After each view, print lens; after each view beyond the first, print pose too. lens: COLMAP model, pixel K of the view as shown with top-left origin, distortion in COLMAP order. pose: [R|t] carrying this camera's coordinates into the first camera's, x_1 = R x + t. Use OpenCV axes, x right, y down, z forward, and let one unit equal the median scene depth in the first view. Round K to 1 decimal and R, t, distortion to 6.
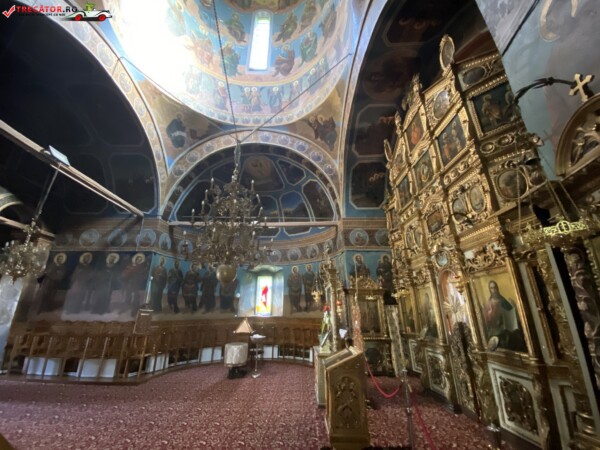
lens RADIAL K [[242.0, 0, 298.5], [0, 242.0, 227.1], [0, 0, 1]] dist [0.025602, -0.022043]
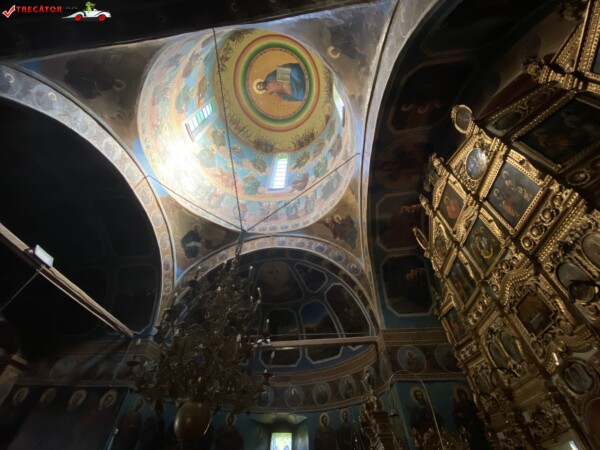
lens RADIAL K [[242.0, 0, 298.5], [0, 242.0, 227.1], [0, 0, 1]] dist [0.025602, -0.022043]
pose [[0.992759, -0.079532, -0.090020, 0.023295], [0.025934, 0.873654, -0.485857, 0.047199], [0.117287, 0.480004, 0.869390, 0.184044]]
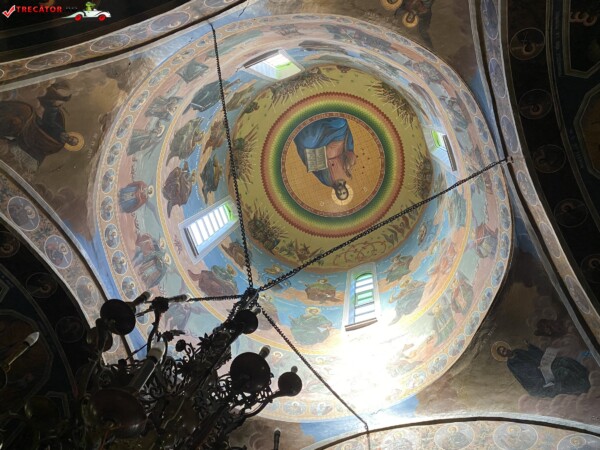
lens RADIAL K [[452.6, 0, 296.2], [0, 452.6, 224.3], [0, 0, 1]] dist [0.115612, -0.207715]
pose [[-0.364919, -0.915204, -0.170983, -0.042814], [0.195561, 0.104205, -0.975140, 0.215609], [0.910269, -0.389285, 0.140952, 0.710642]]
